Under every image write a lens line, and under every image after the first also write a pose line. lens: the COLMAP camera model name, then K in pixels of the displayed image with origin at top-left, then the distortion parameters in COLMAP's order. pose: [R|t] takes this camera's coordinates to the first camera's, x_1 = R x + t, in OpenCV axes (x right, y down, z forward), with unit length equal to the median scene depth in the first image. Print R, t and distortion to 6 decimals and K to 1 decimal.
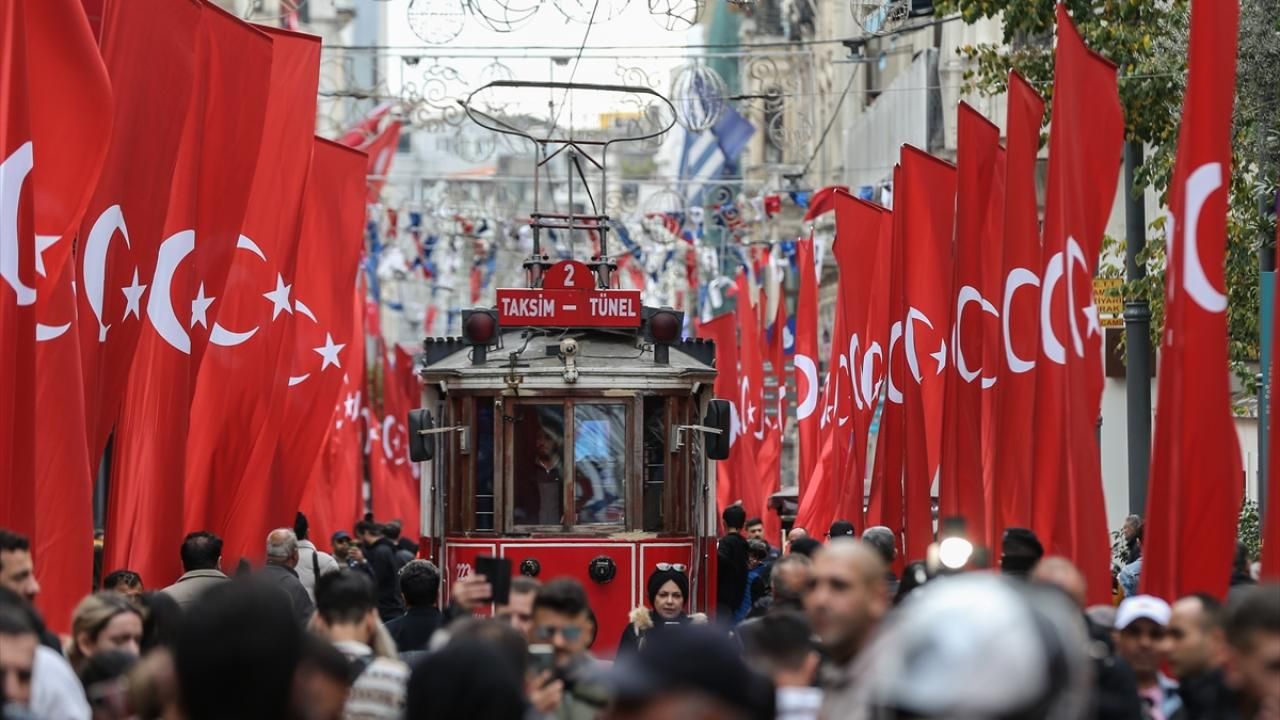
lens RADIAL K [[9311.7, 0, 640.0], [0, 9311.7, 362.7], [0, 0, 1]] dist [-2.196220, 0.000000]
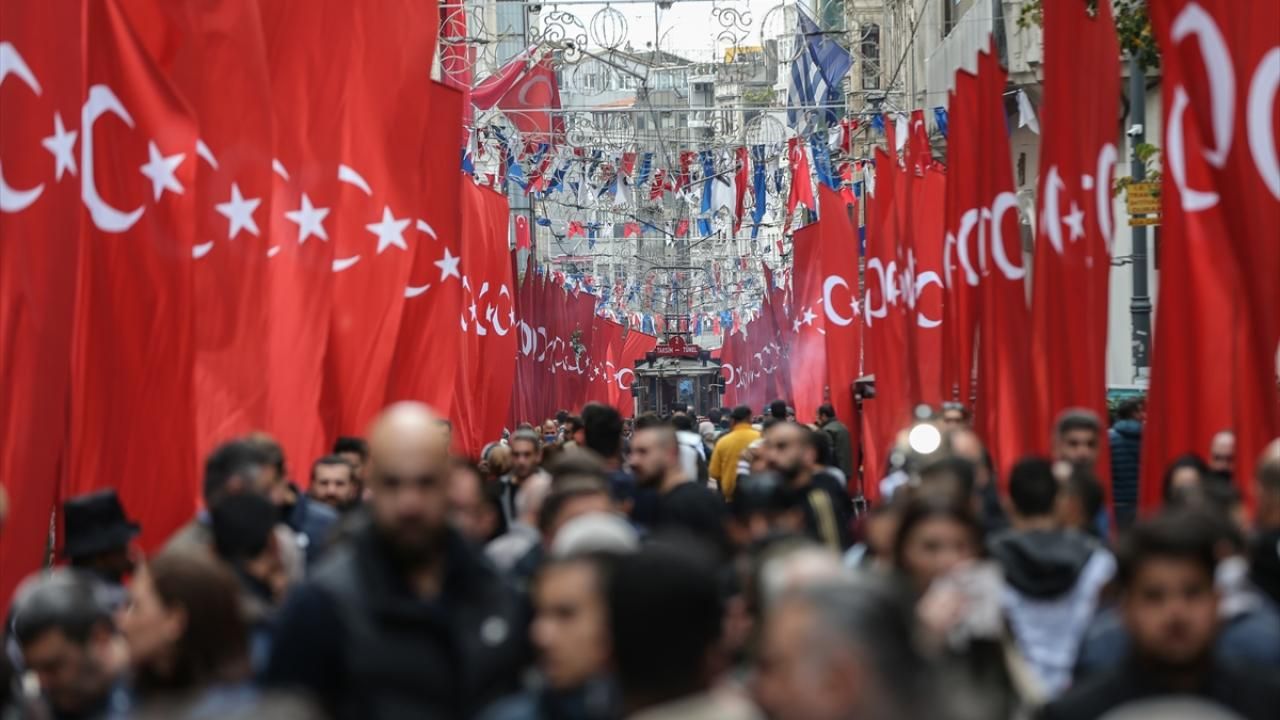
lens RADIAL K [[9311.7, 0, 636.8], [0, 9311.7, 358.3], [0, 0, 1]] dist [-2.196220, 0.000000]
pose [[0.999302, -0.033829, -0.015830, 0.030480], [0.034032, 0.999340, 0.012732, -0.045611], [0.015388, -0.013262, 0.999794, -2.326260]]
